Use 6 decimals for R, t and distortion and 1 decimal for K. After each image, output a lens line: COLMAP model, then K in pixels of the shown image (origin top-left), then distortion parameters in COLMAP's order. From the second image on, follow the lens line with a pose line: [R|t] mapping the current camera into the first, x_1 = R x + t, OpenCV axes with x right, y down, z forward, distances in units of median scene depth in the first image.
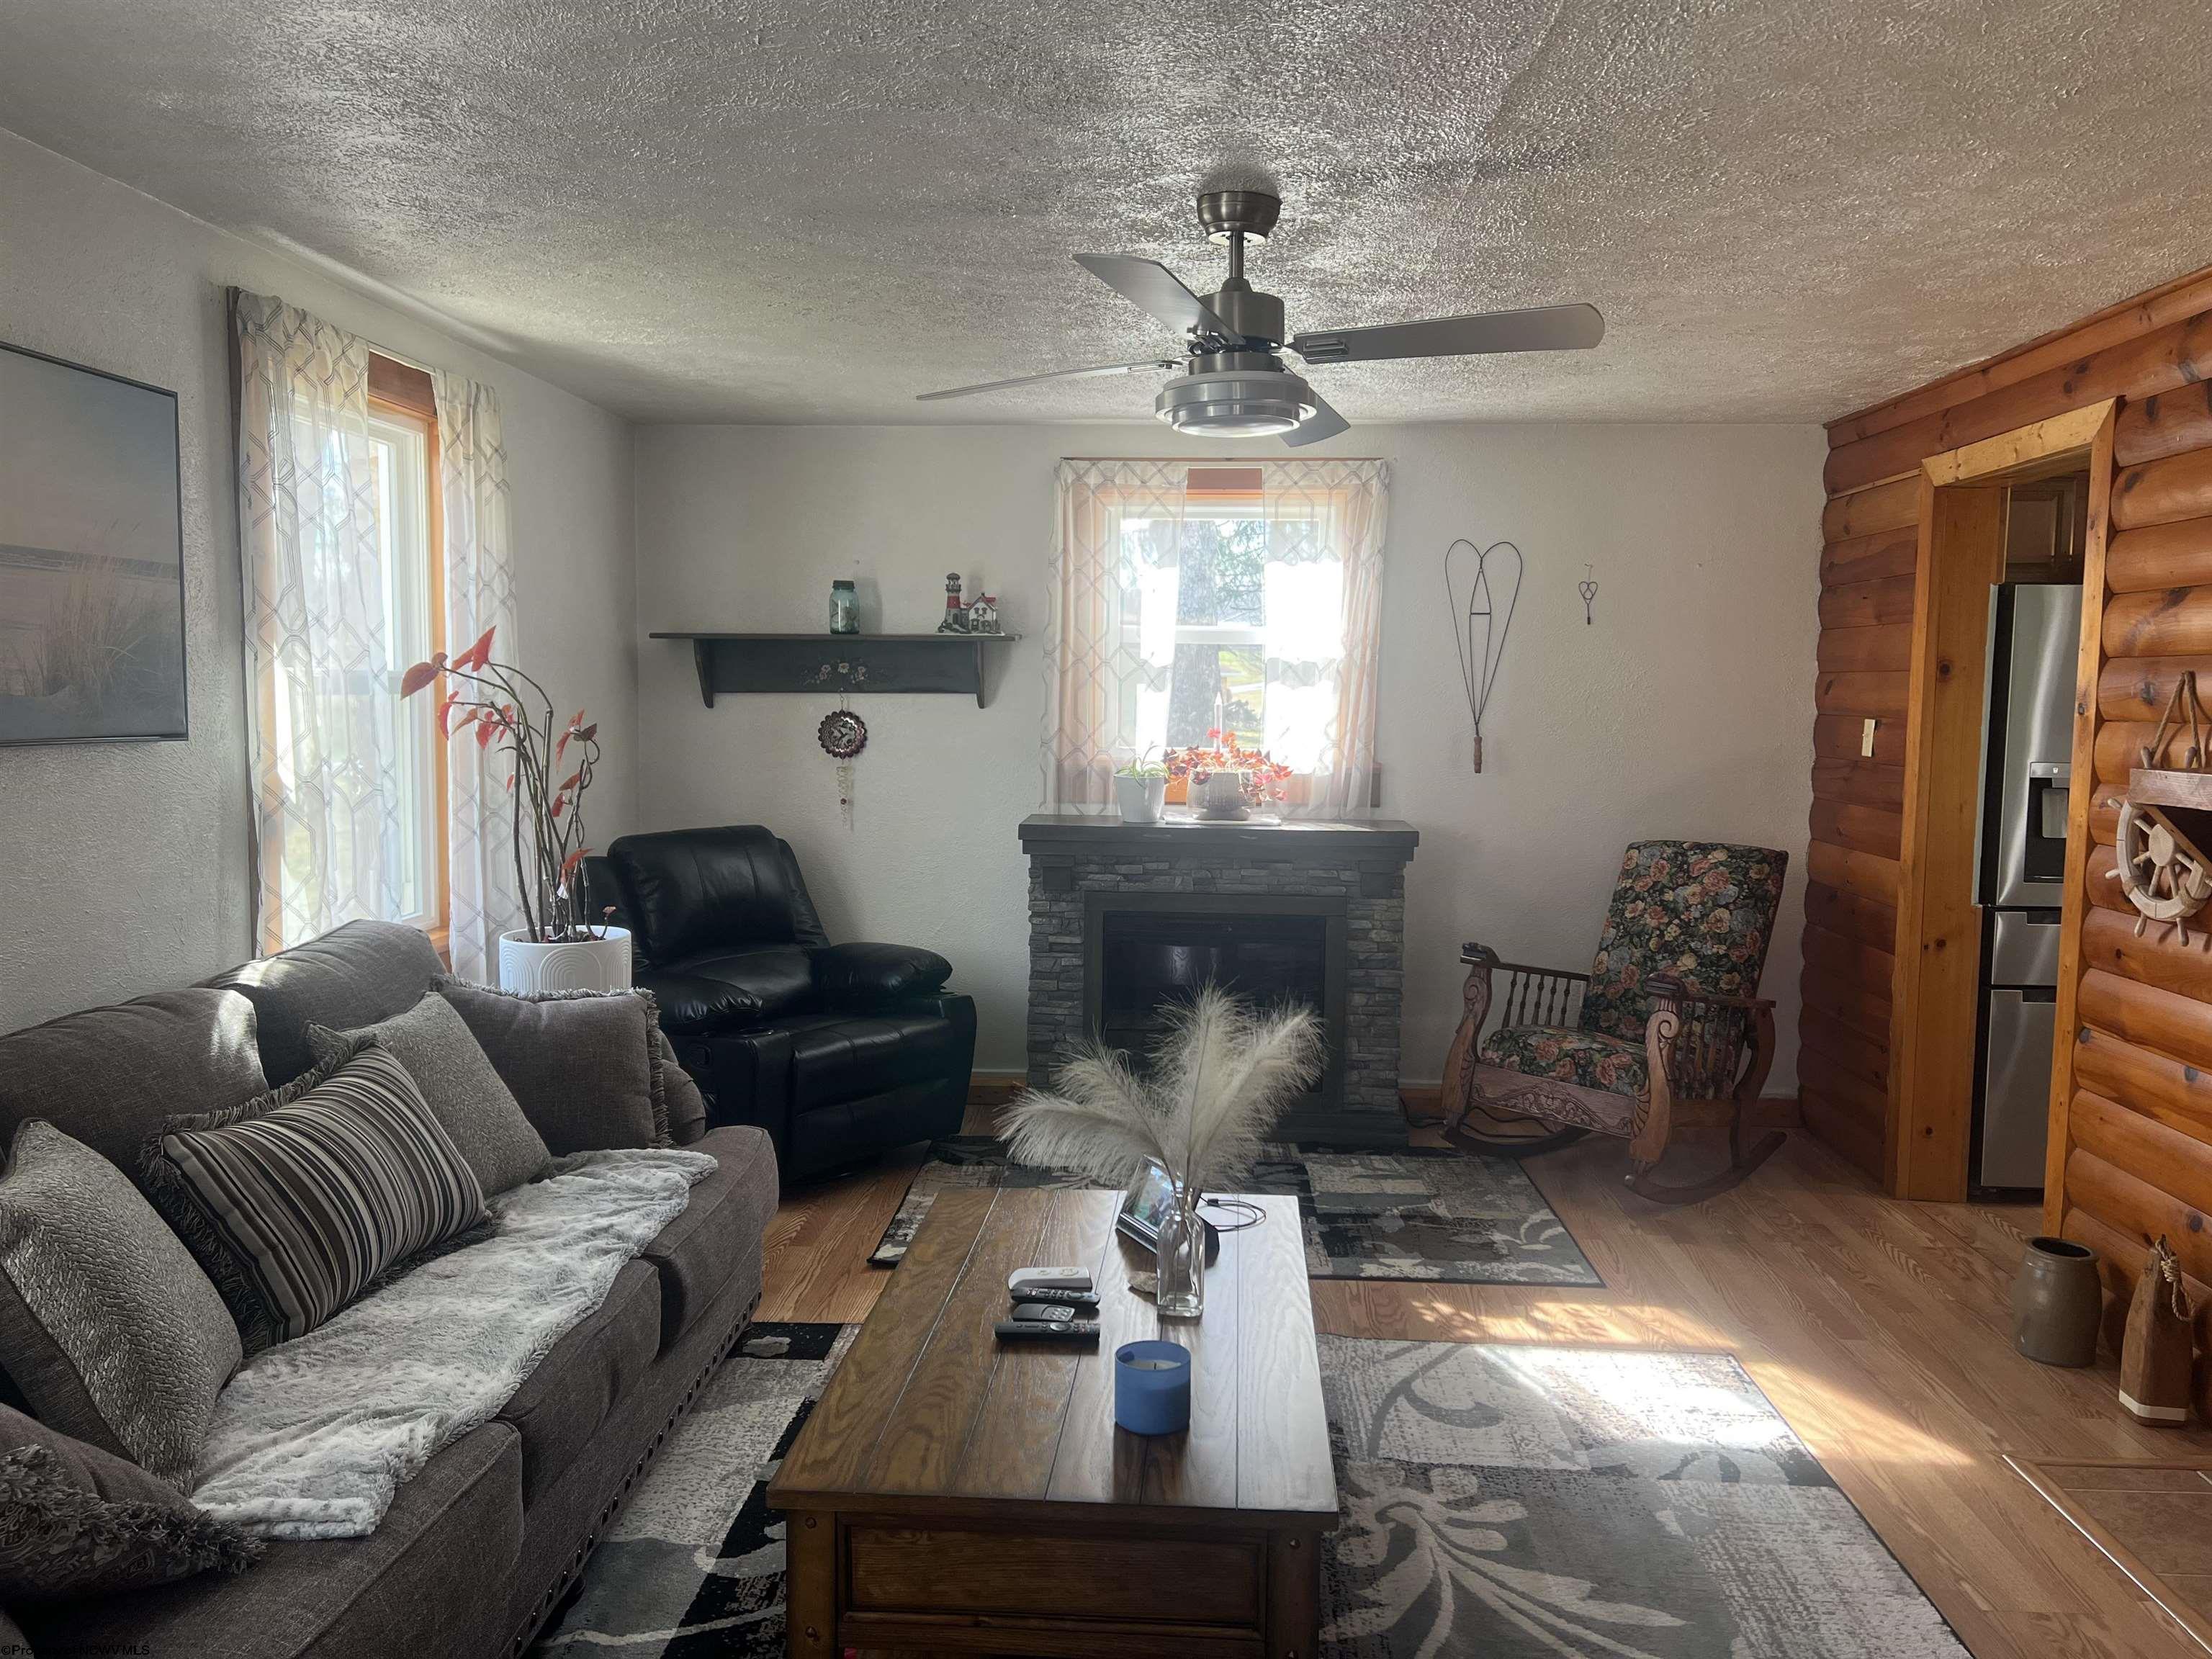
lens RADIAL K [[1665.8, 0, 1107.6], [0, 1665.8, 834.5], [0, 0, 1]] dist [0.049957, -0.047322]
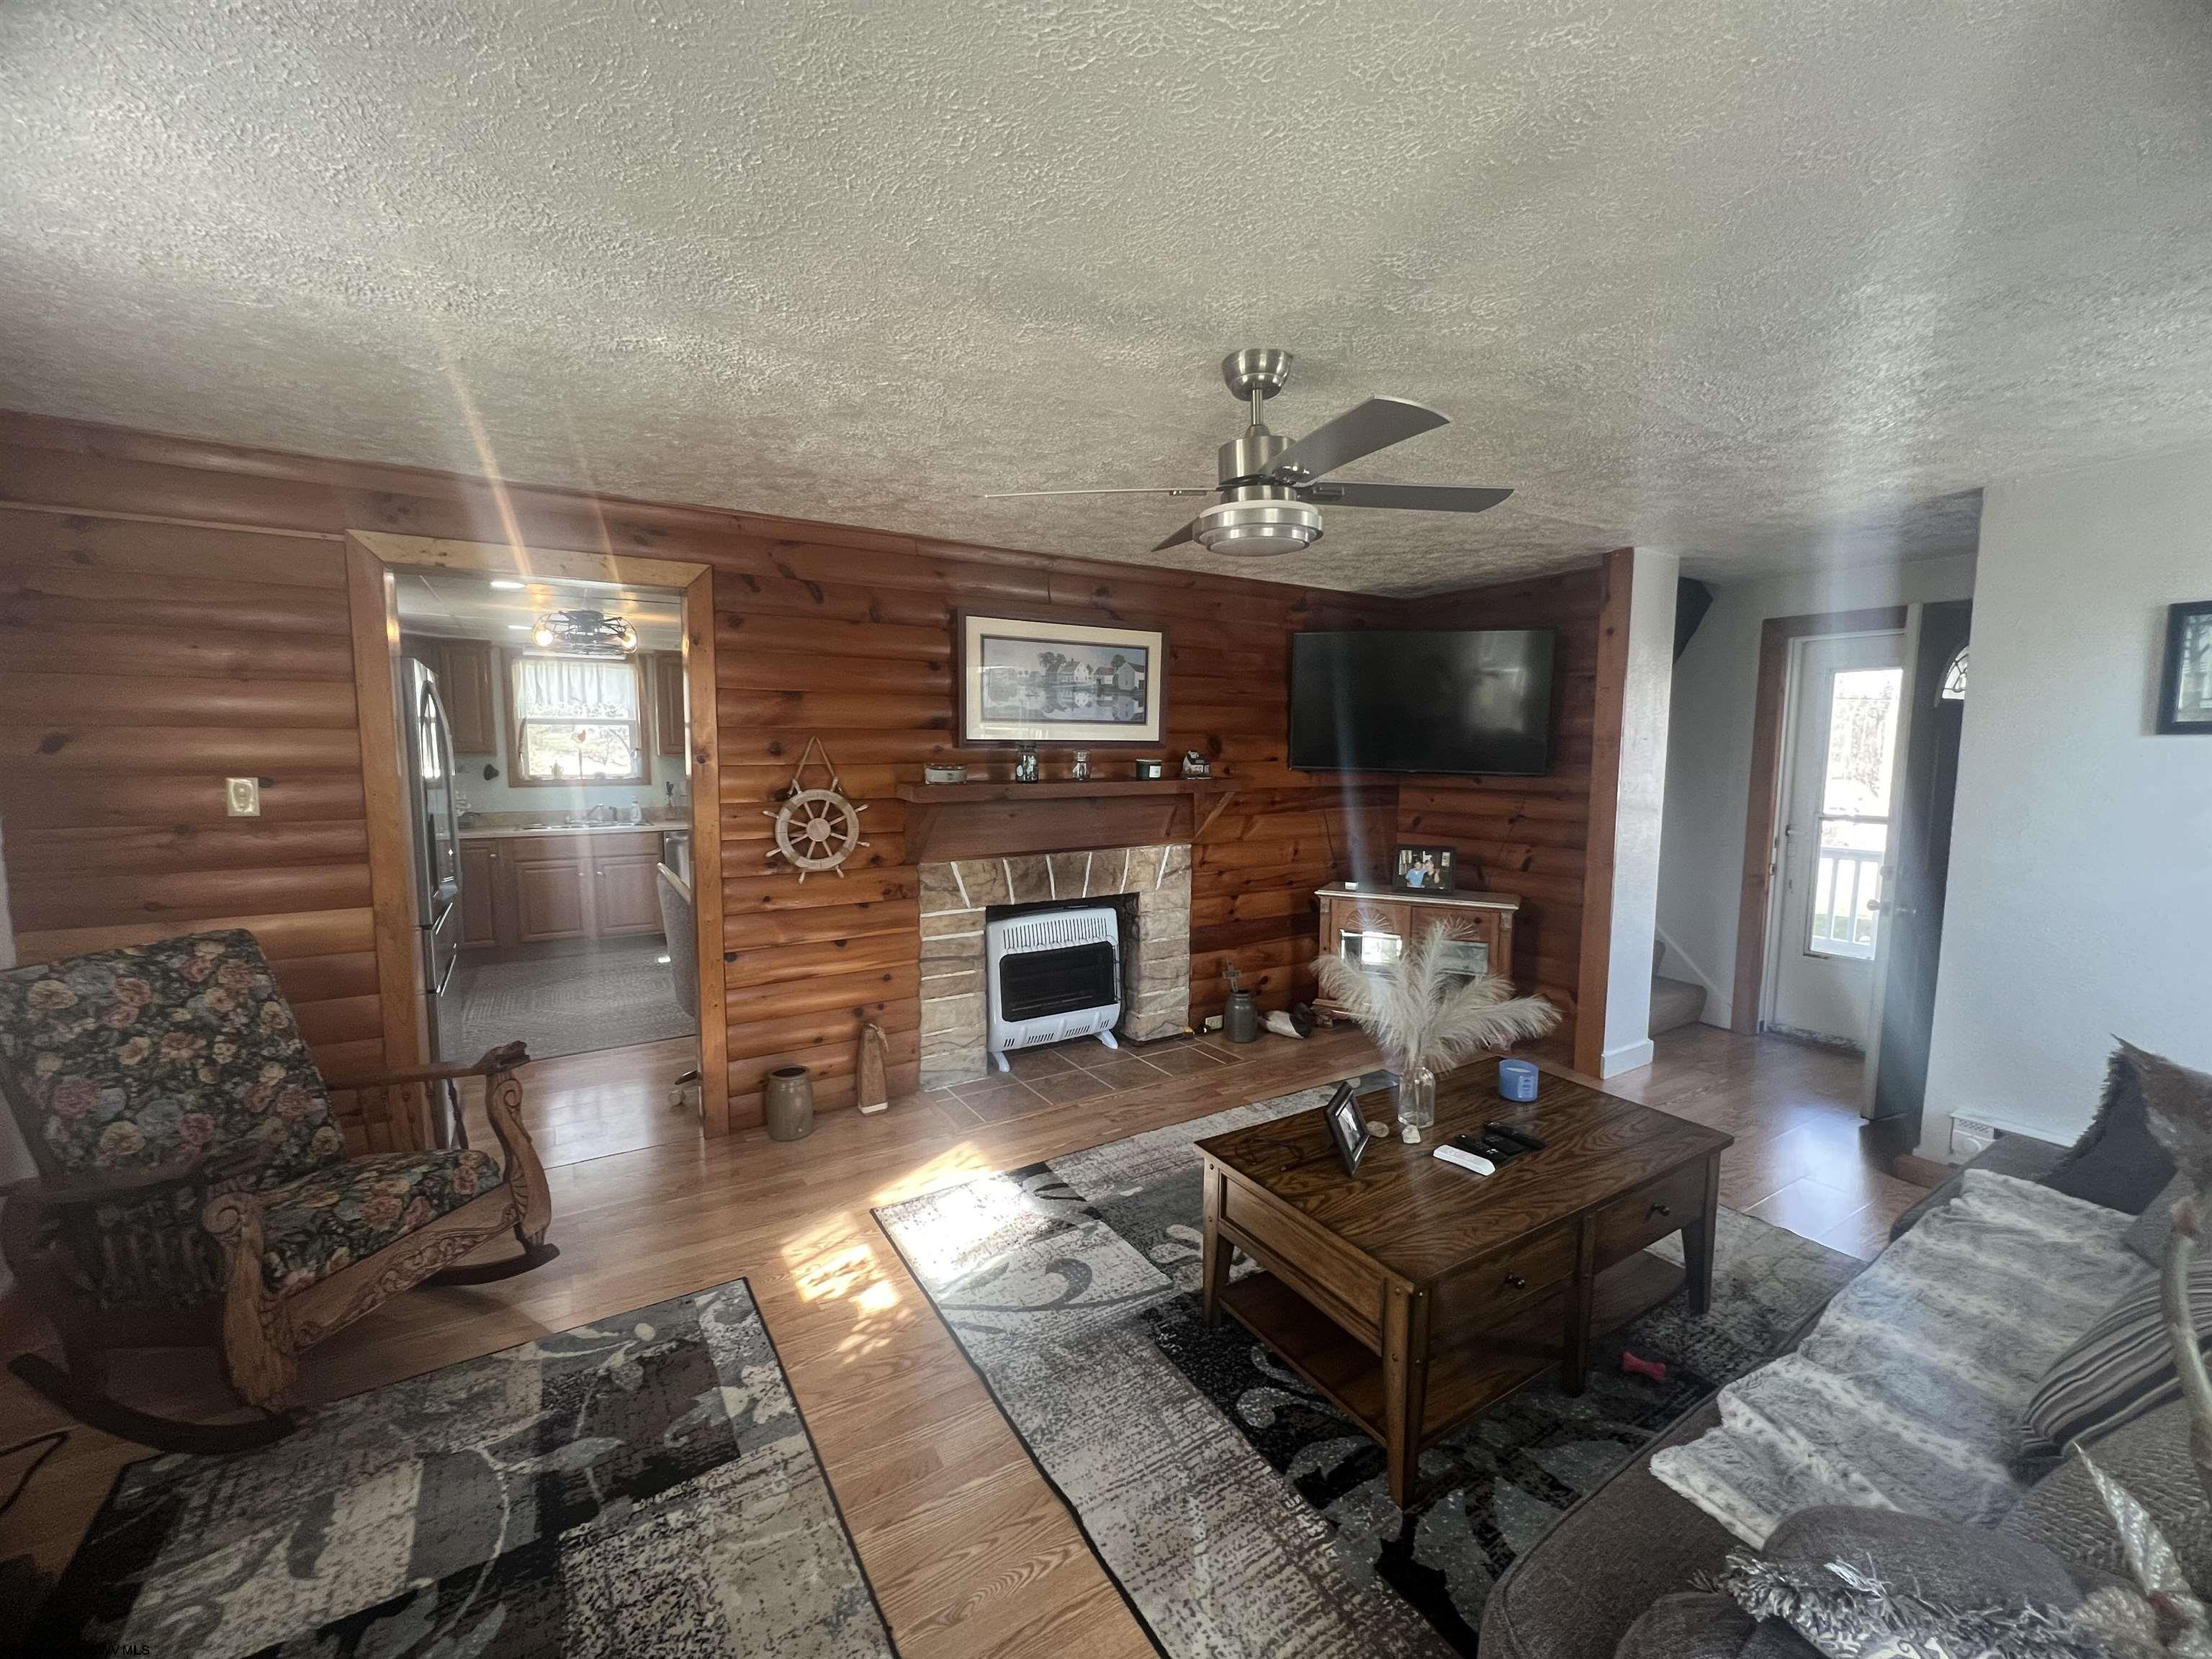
lens RADIAL K [[891.7, 0, 1116.3], [0, 891.7, 822.5], [0, 0, 1]] dist [0.001053, -0.000458]
pose [[-0.583591, -0.084515, 0.807637, -0.332386], [0.061738, 0.987073, 0.147903, -0.116308], [-0.809697, 0.136177, -0.570829, 1.176909]]
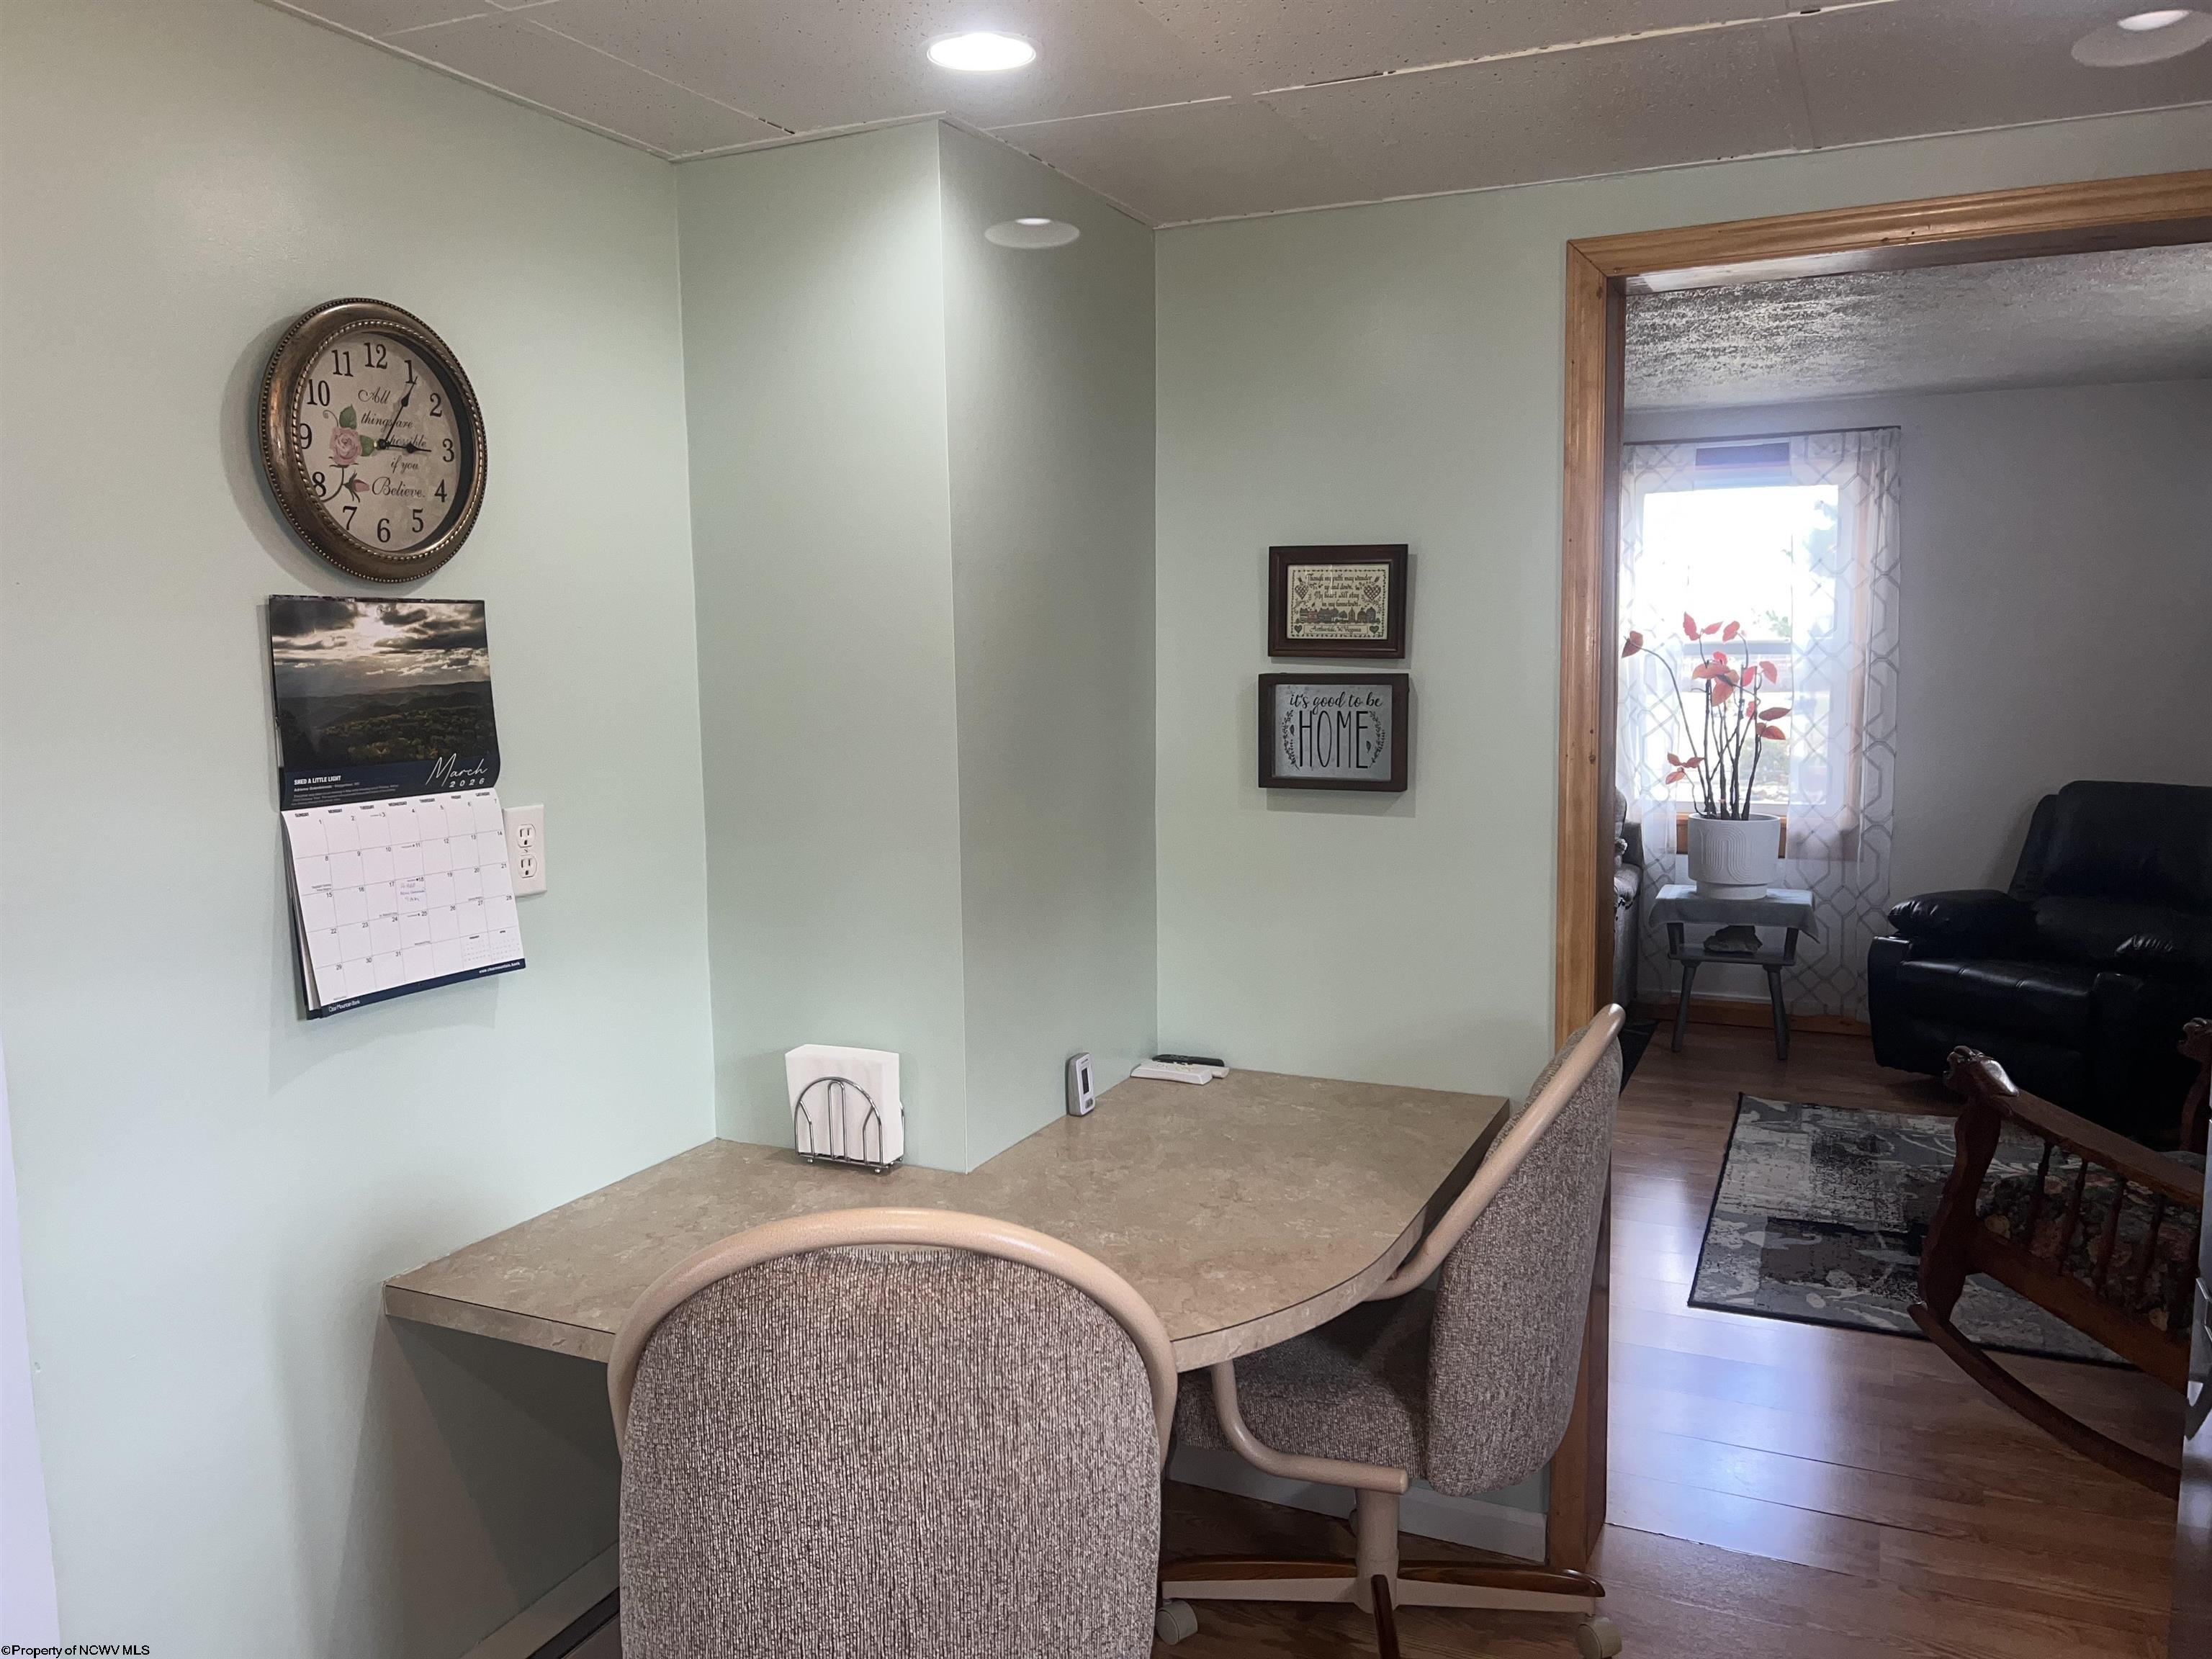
lens RADIAL K [[1665.8, 0, 1119.5], [0, 1665.8, 832.9], [0, 0, 1]] dist [0.049957, -0.047322]
pose [[-0.364668, 0.097569, -0.926012, 1.315530], [-0.077029, 0.987925, 0.134426, -0.088009], [0.927946, 0.120351, -0.352749, 1.075480]]
